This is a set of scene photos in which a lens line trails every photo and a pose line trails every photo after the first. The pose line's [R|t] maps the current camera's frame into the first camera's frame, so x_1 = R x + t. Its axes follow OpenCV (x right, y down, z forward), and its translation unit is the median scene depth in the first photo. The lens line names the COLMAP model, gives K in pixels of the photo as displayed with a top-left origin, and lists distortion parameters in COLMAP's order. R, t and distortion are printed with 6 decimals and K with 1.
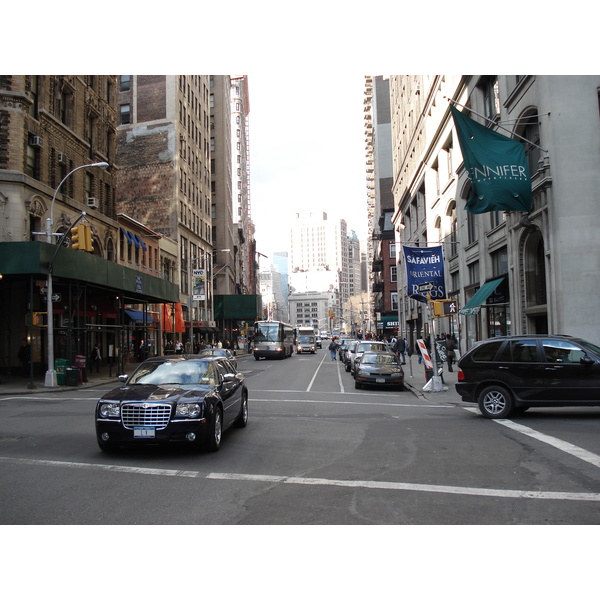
lens RADIAL K [[670.6, 0, 300.0], [0, 670.6, 300.0], [0, 0, 1]] dist [-0.098699, -0.040374]
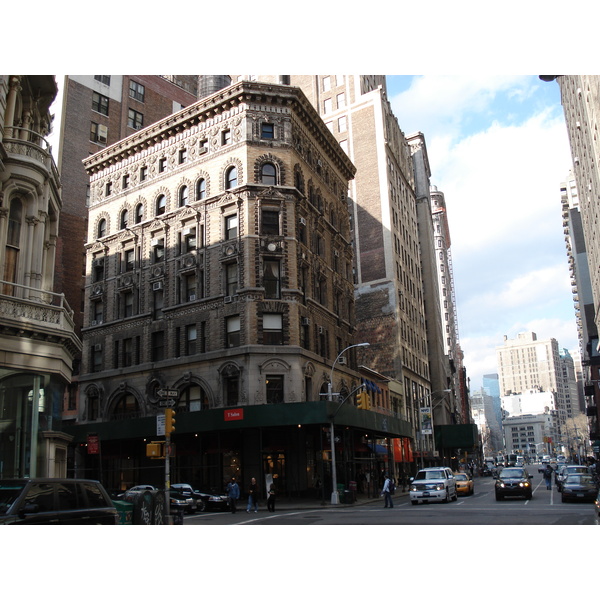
lens RADIAL K [[670.6, 0, 300.0], [0, 670.6, 300.0], [0, 0, 1]] dist [-0.098699, -0.040374]
pose [[0.952255, -0.081531, -0.294216, 0.000193], [0.024988, 0.981263, -0.191044, -0.009381], [0.304280, 0.174571, 0.936450, -0.150485]]
